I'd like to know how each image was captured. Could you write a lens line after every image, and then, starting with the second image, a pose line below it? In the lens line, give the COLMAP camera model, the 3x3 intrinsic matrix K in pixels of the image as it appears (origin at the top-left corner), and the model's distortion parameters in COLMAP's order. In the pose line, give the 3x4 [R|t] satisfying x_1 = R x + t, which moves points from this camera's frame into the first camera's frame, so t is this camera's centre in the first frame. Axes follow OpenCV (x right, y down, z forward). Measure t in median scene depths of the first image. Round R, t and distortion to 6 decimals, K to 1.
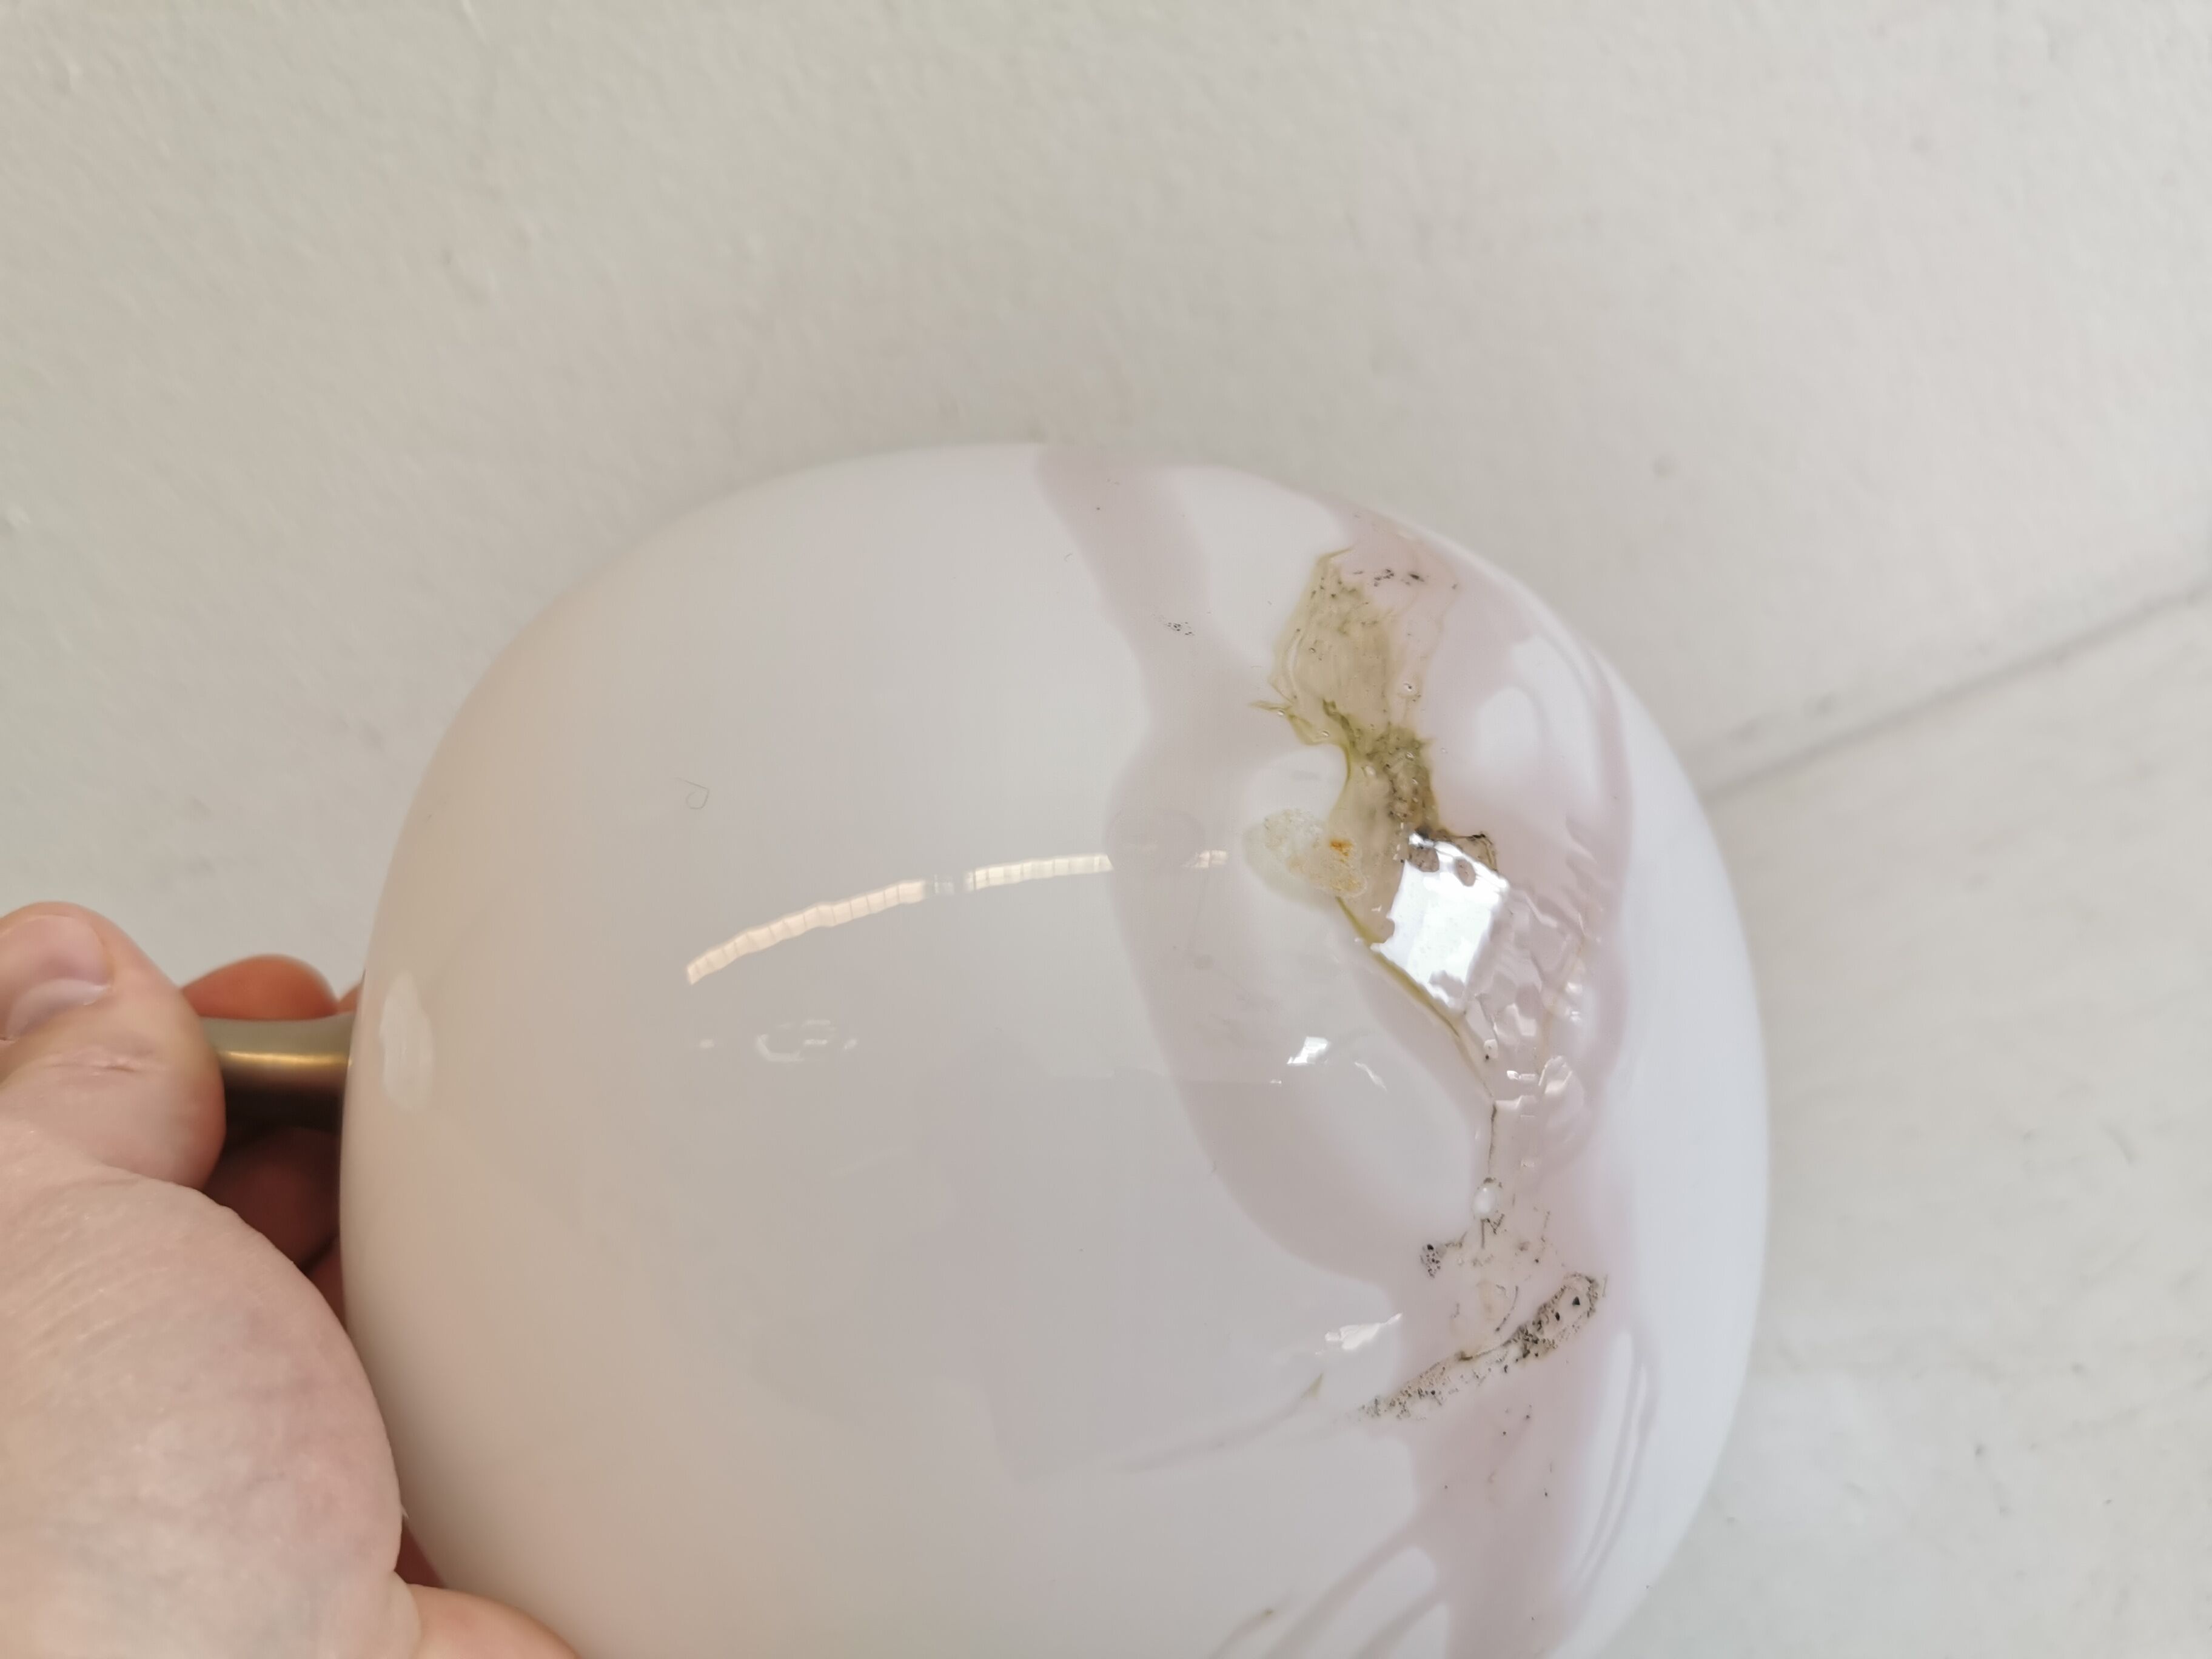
lens RADIAL K [[1779.3, 0, 1175.7], [0, 1779.3, 834.2], [0, 0, 1]] dist [0.005257, 0.003327]
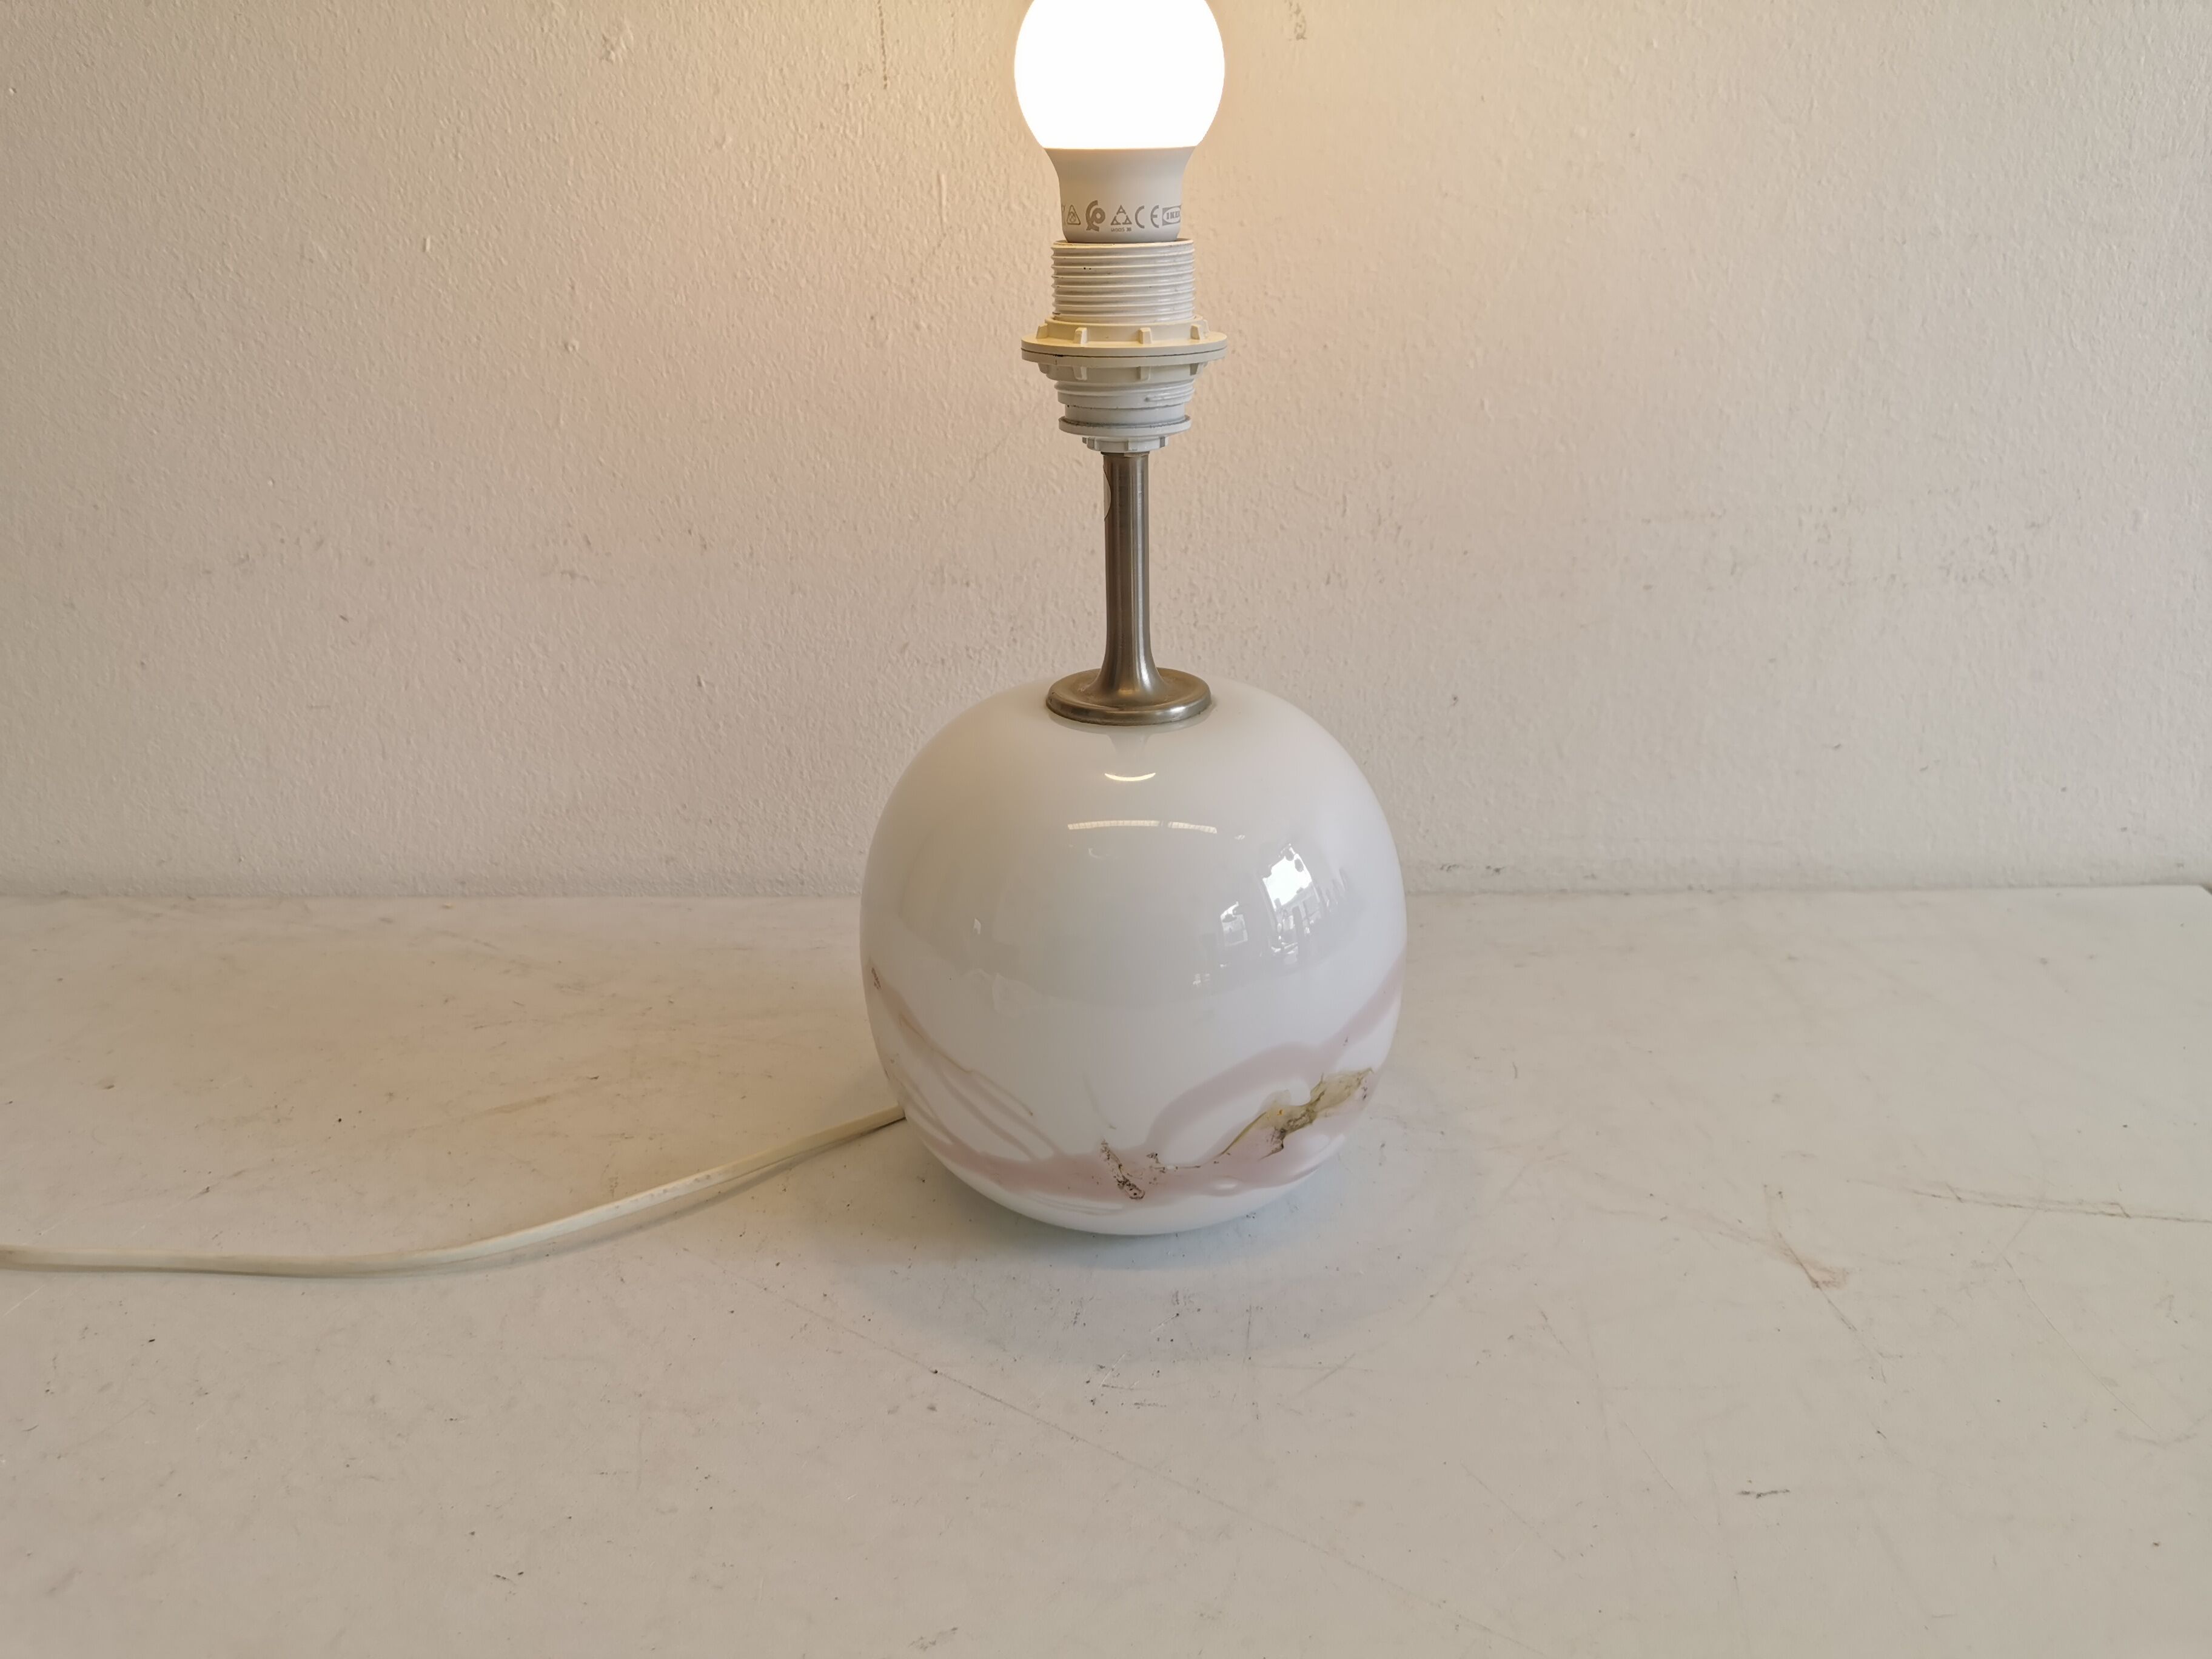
lens RADIAL K [[1716.6, 0, 1107.1], [0, 1716.6, 818.8], [0, 0, 1]] dist [0.036641, -0.067924]
pose [[0.082842, 0.969641, 0.230072, -1.041656], [-0.995967, 0.088535, -0.014513, 0.285214], [-0.034441, -0.227942, 0.973065, -1.658501]]
